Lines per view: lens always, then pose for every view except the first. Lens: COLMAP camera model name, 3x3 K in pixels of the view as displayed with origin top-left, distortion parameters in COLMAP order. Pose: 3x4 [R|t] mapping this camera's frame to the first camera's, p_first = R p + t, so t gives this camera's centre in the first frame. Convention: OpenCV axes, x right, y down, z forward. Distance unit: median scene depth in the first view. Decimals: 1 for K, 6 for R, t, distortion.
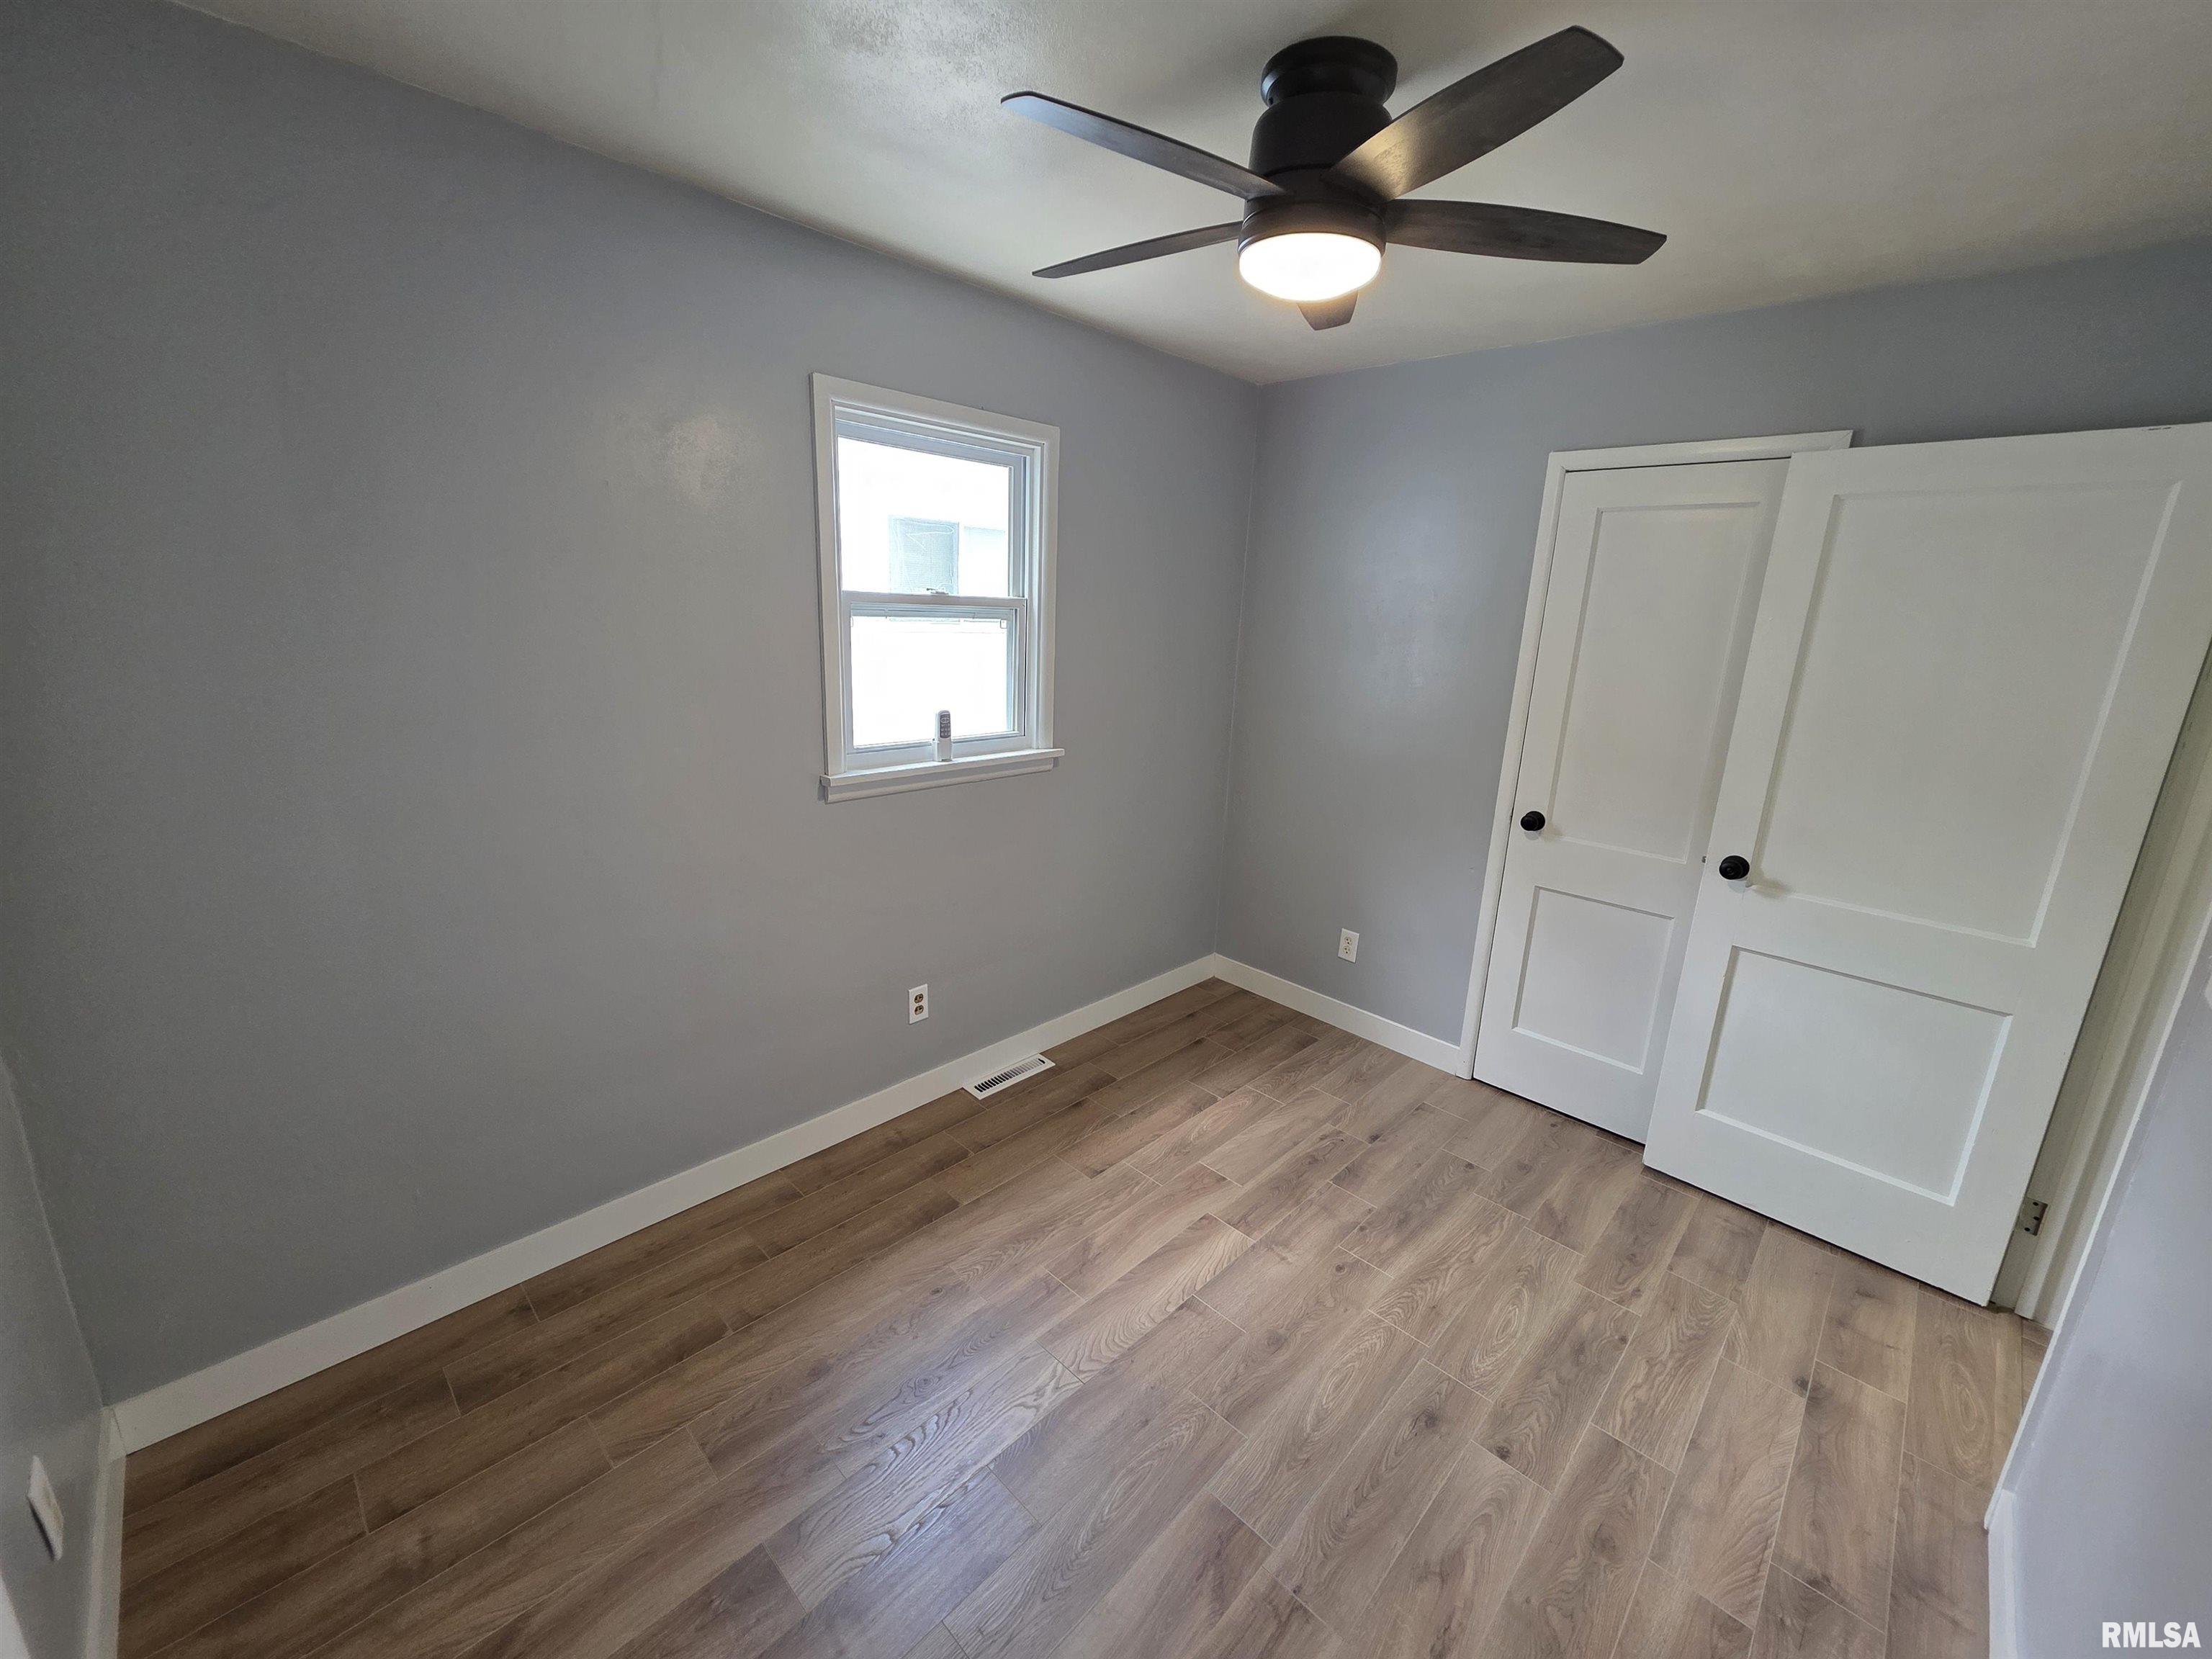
lens RADIAL K [[882.6, 0, 1105.2], [0, 882.6, 817.3], [0, 0, 1]] dist [0.002512, 0.000042]
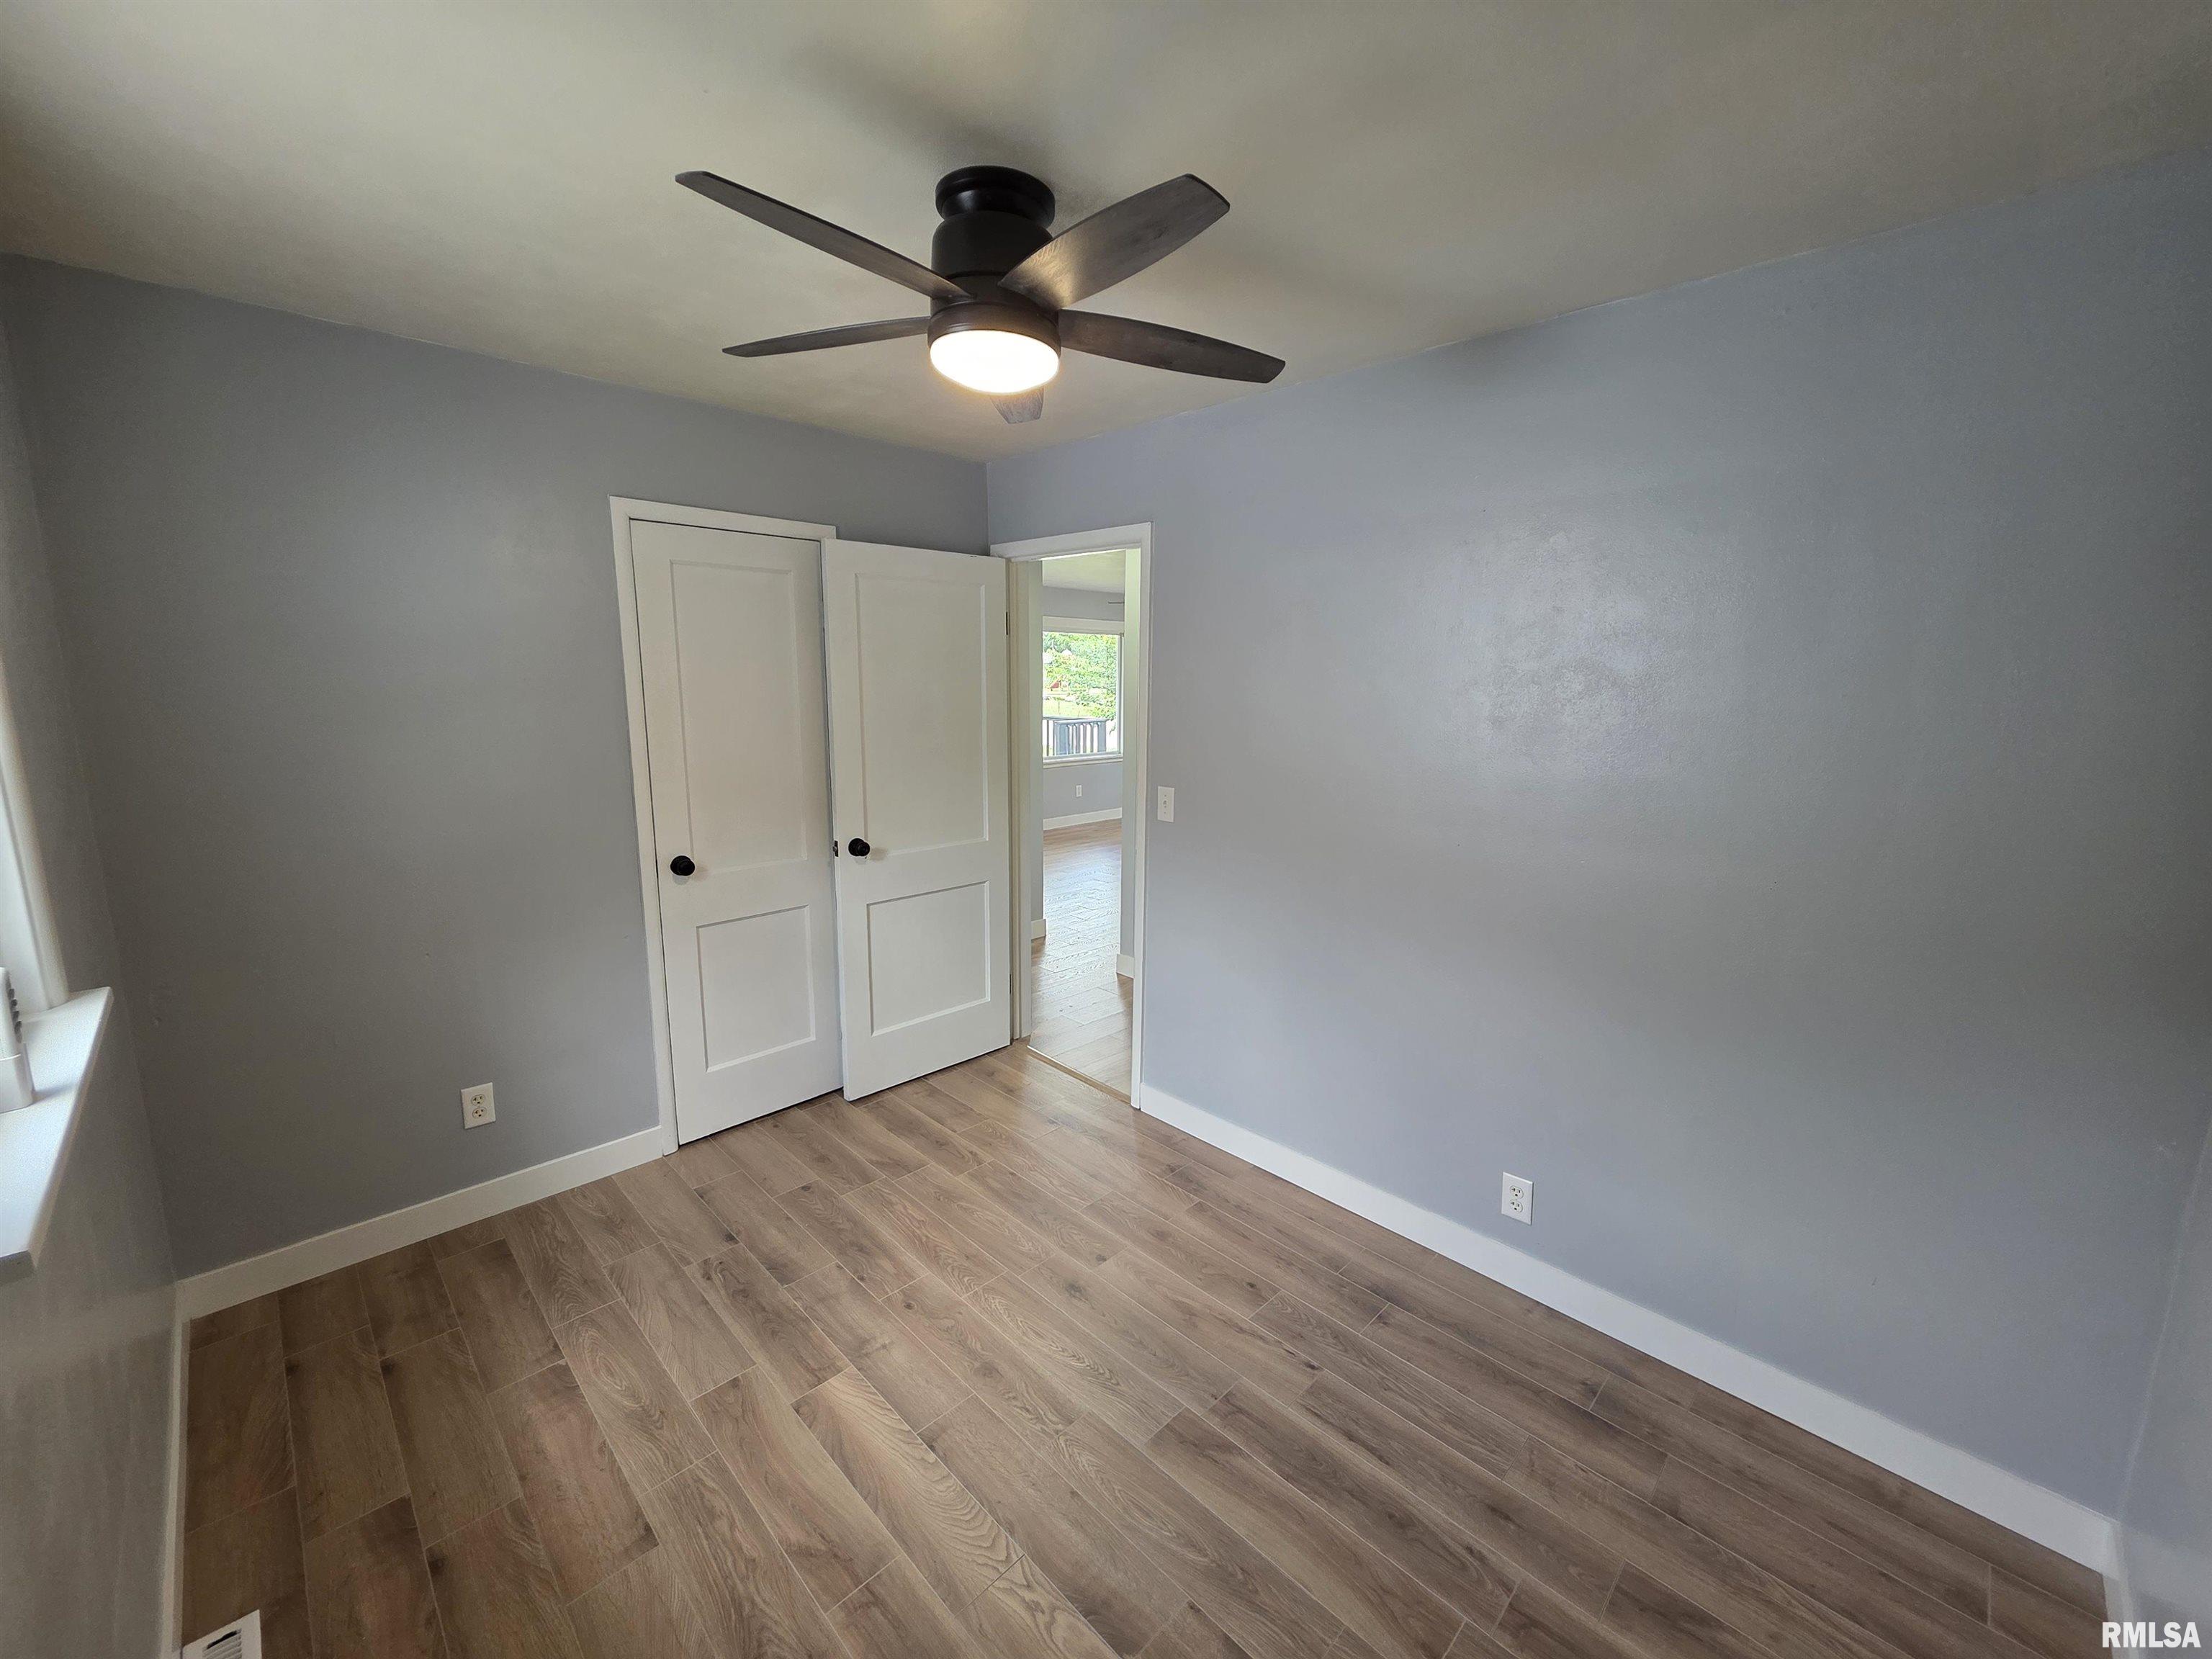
lens RADIAL K [[882.6, 0, 1105.2], [0, 882.6, 817.3], [0, 0, 1]] dist [0.002512, 0.000042]
pose [[0.018178, -0.207168, 0.978136, -0.605187], [0.229912, 0.952948, 0.197561, -0.173659], [-0.973042, 0.221295, 0.064953, 0.586371]]
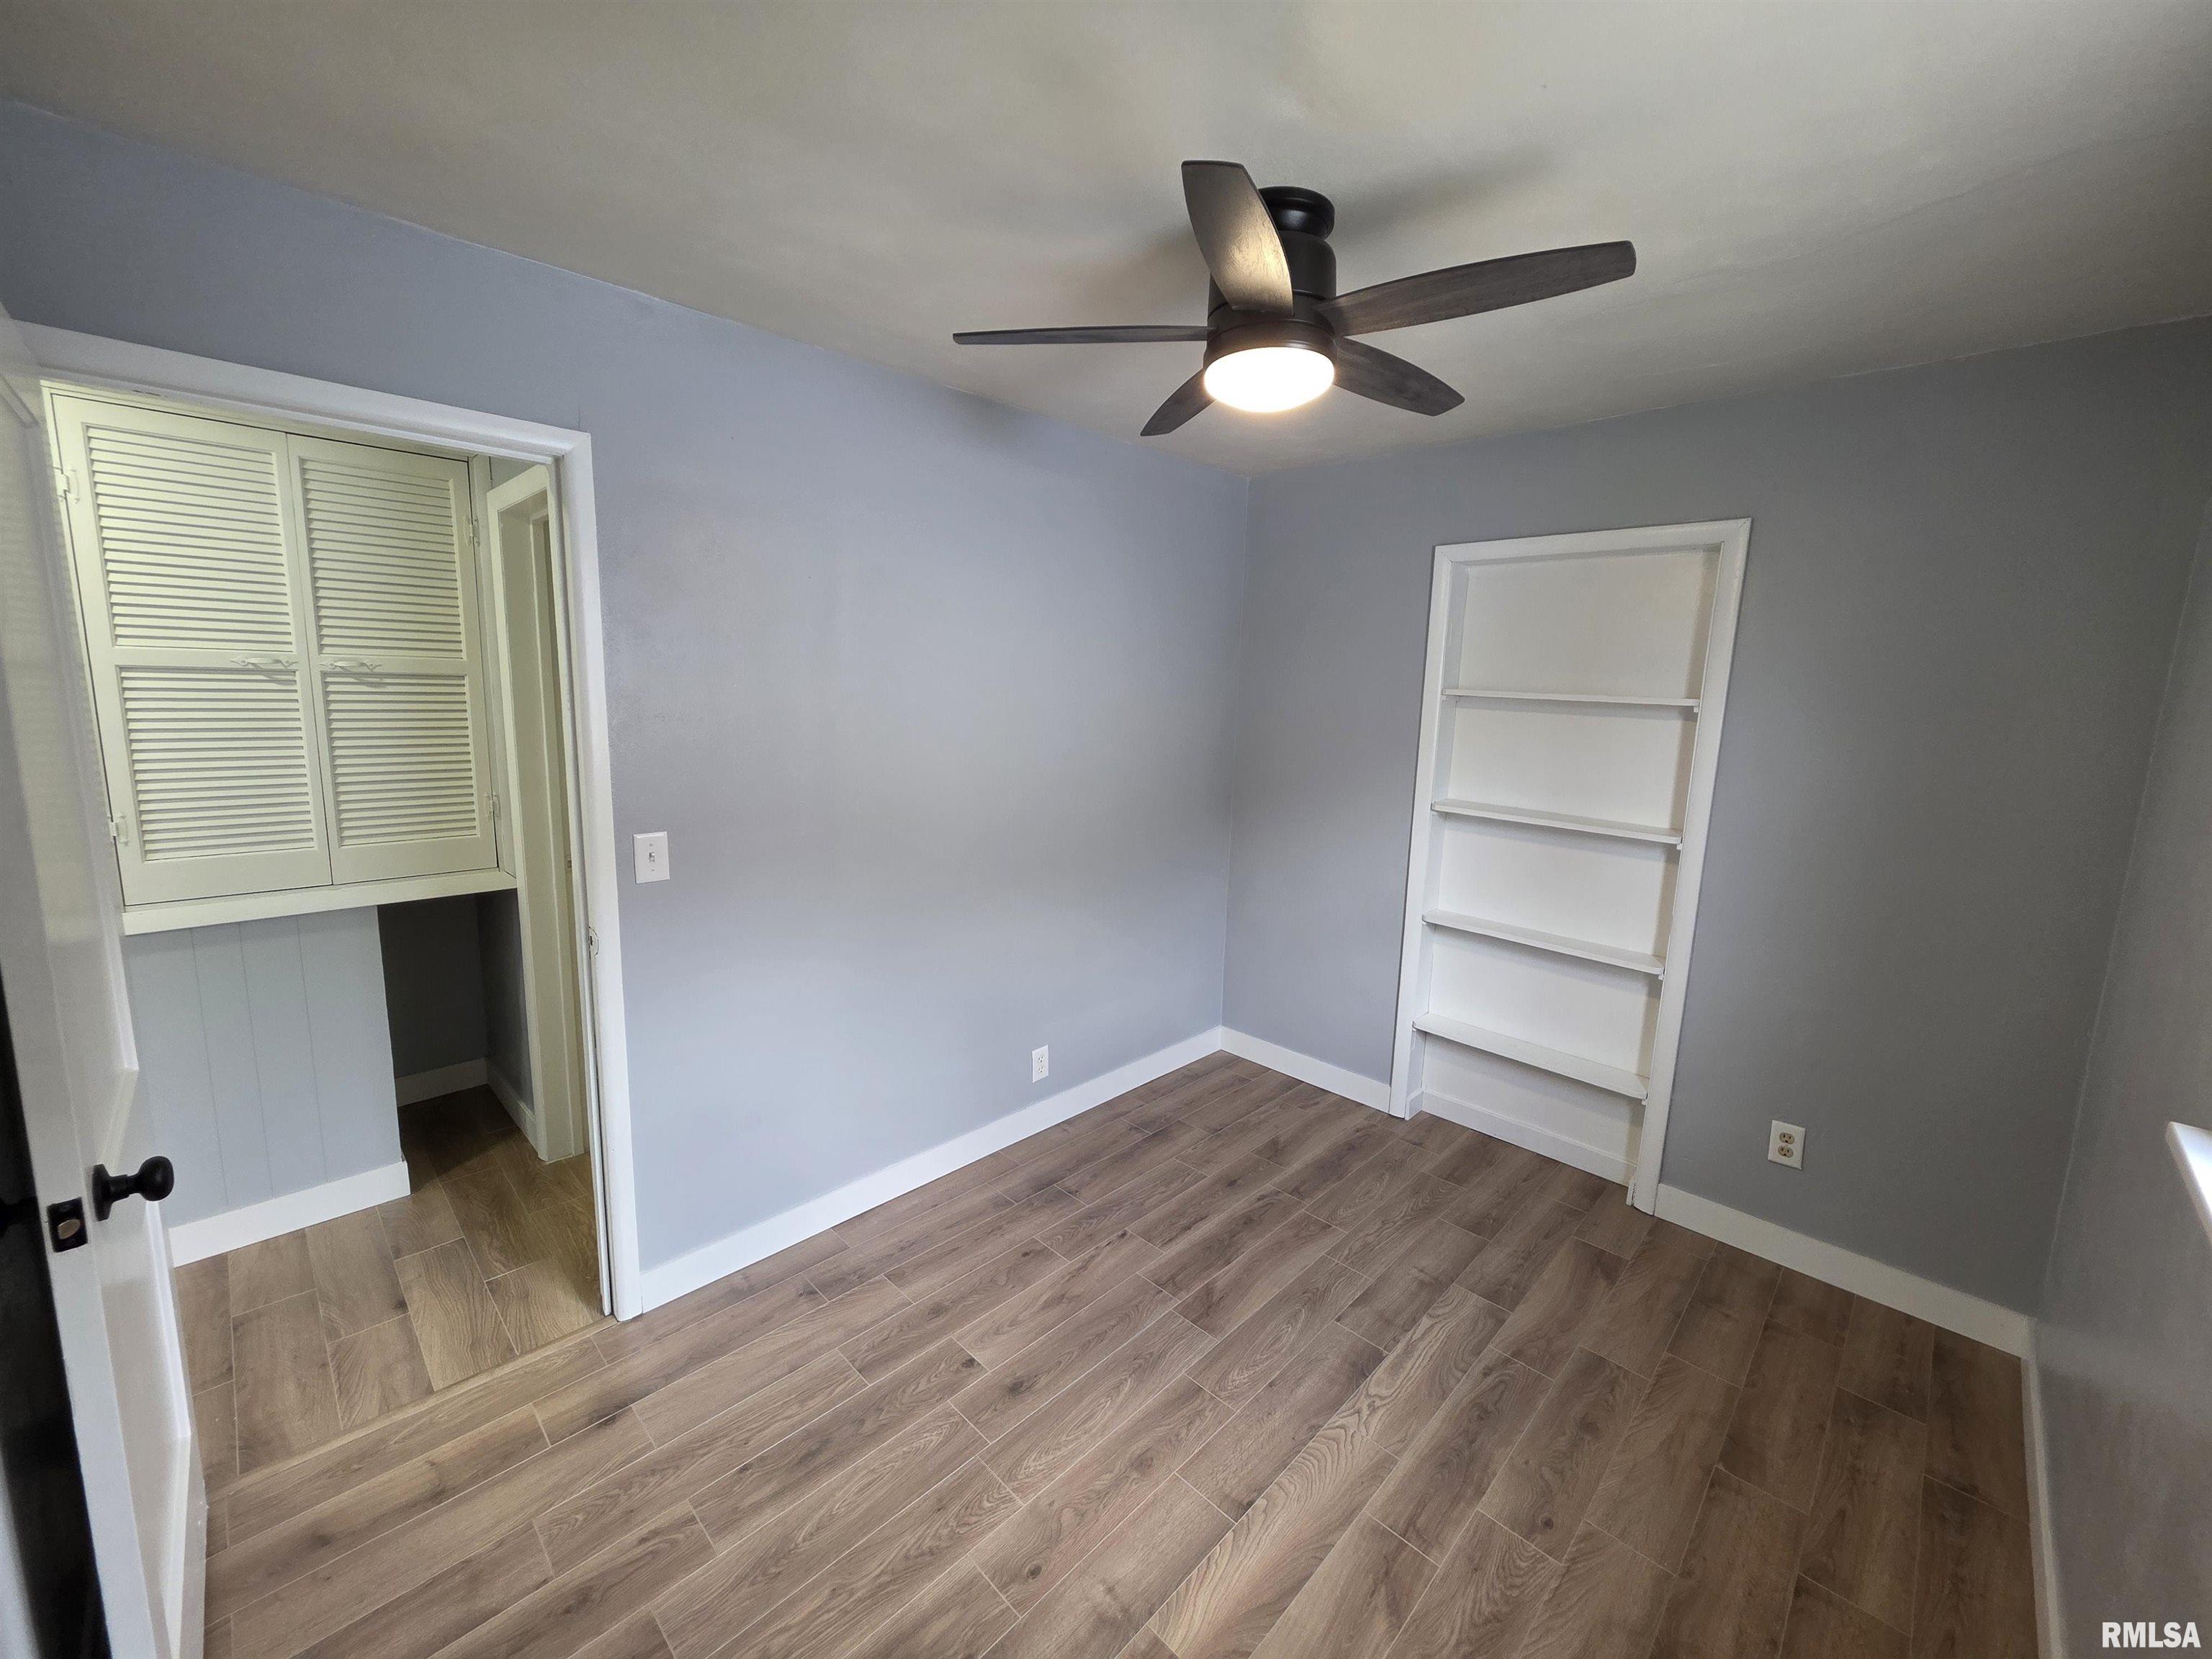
lens RADIAL K [[882.6, 0, 1105.2], [0, 882.6, 817.3], [0, 0, 1]] dist [0.002512, 0.000042]
pose [[-0.997450, -0.071291, -0.003241, 0.253112], [-0.067048, 0.920597, 0.384714, -0.337316], [-0.024443, 0.383951, -0.923030, 1.421060]]
